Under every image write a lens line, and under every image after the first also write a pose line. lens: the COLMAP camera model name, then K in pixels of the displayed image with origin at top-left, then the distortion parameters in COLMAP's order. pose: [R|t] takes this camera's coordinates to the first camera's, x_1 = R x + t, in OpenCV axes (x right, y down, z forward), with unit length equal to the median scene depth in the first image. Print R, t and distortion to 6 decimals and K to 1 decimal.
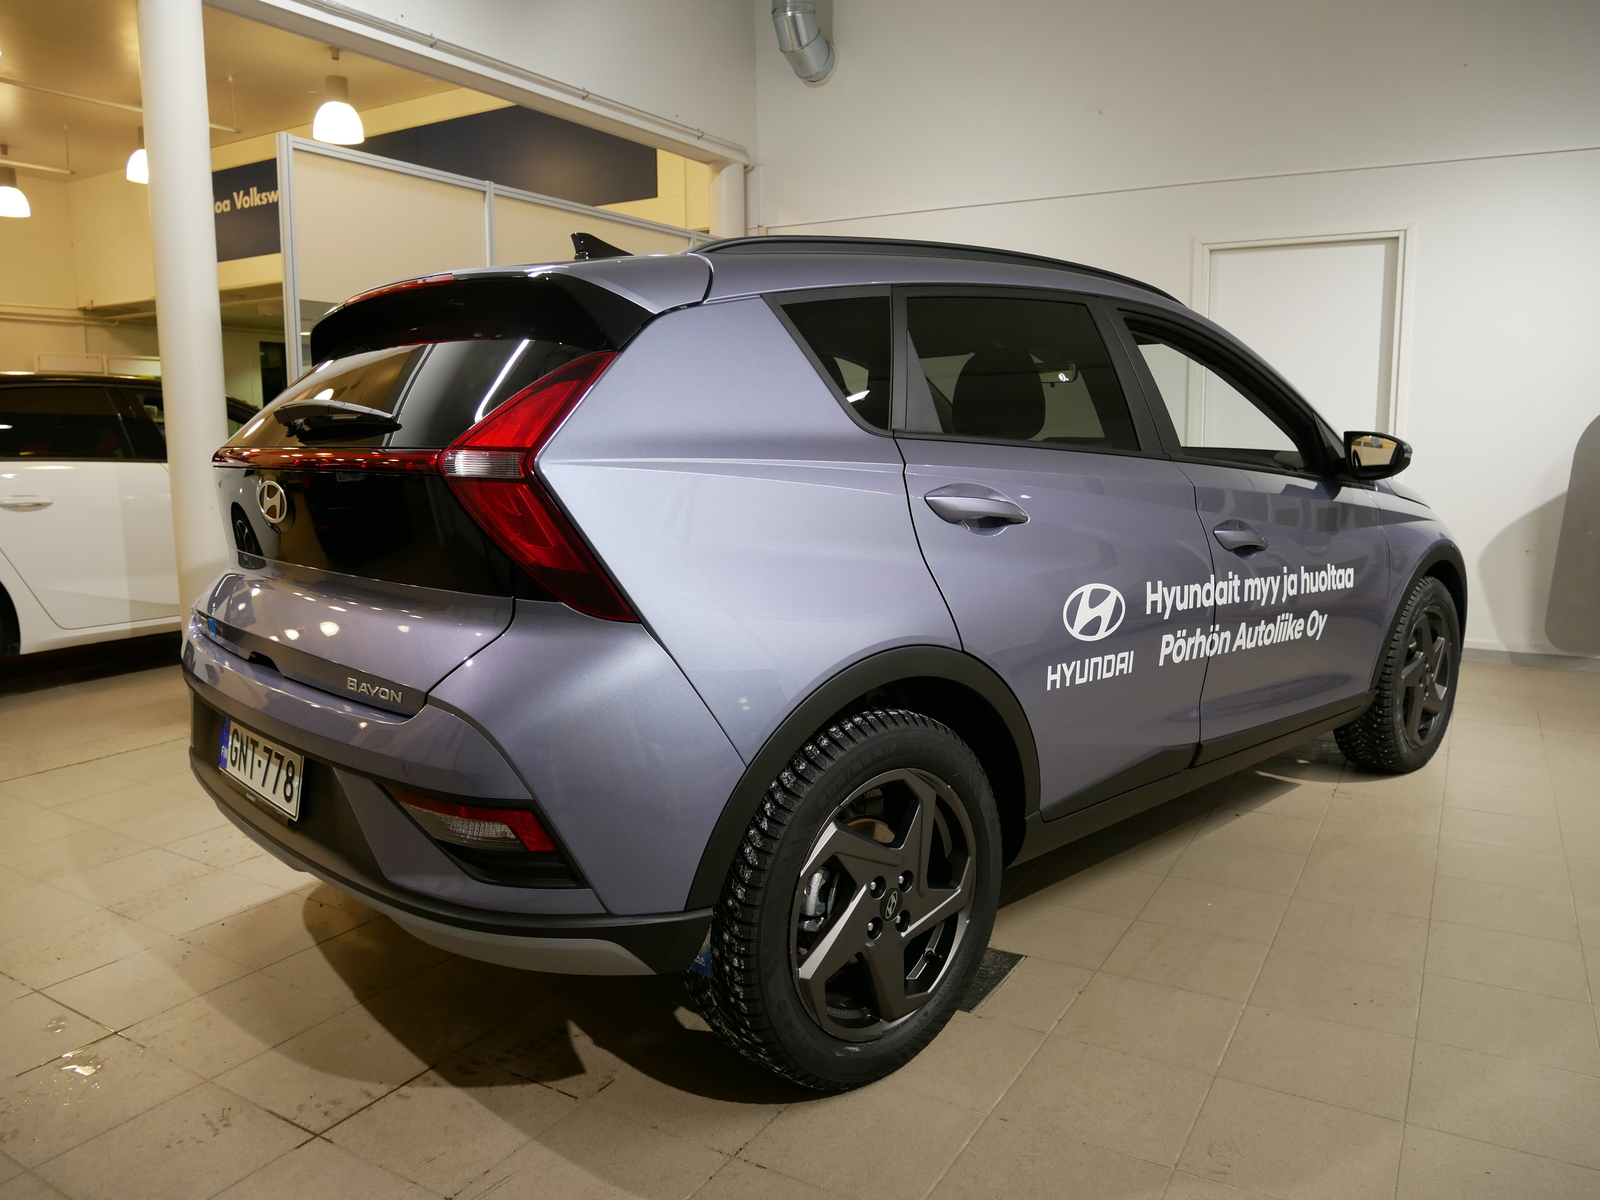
lens RADIAL K [[1152.6, 0, 800.0], [0, 1152.6, 600.0], [0, 0, 1]] dist [-0.042249, 0.000501]
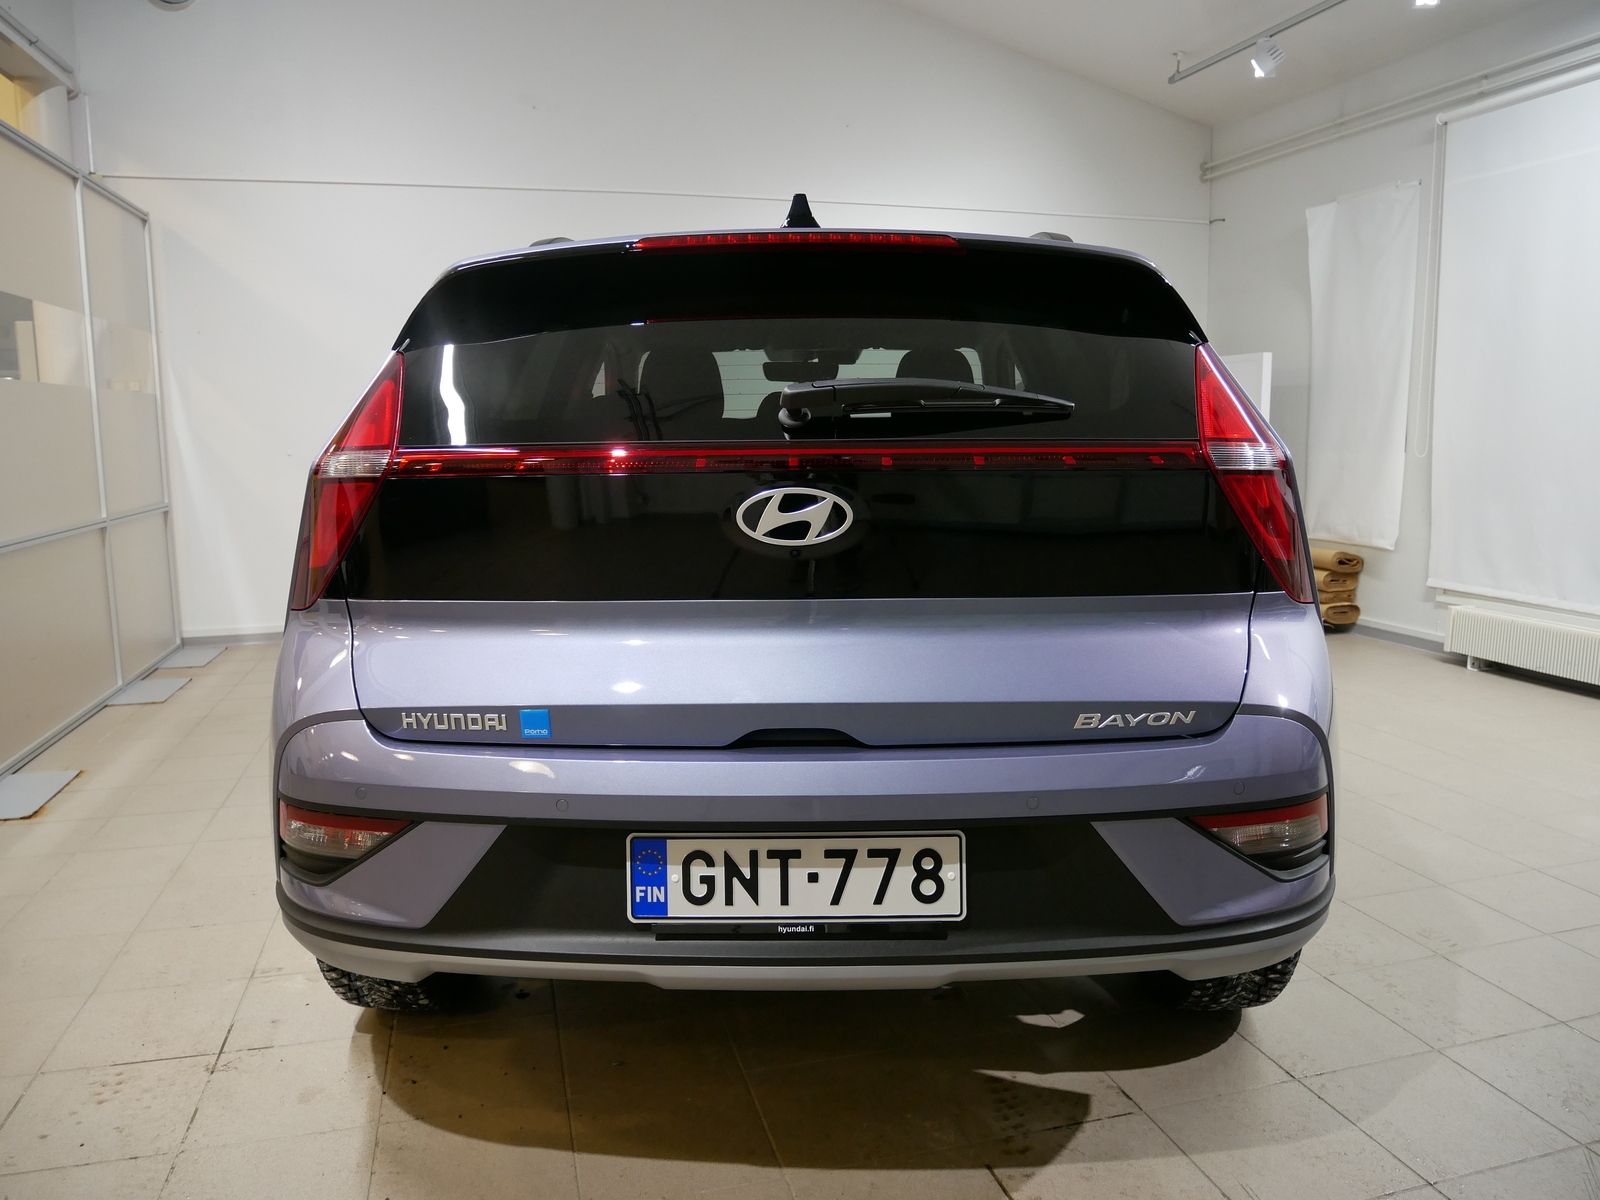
lens RADIAL K [[1152.6, 0, 800.0], [0, 1152.6, 600.0], [0, 0, 1]] dist [-0.042249, 0.000501]
pose [[0.691797, -0.110139, 0.713643, -0.986207], [0.110942, 0.992777, 0.045673, -0.067098], [-0.713518, 0.047577, 0.699019, 0.485068]]
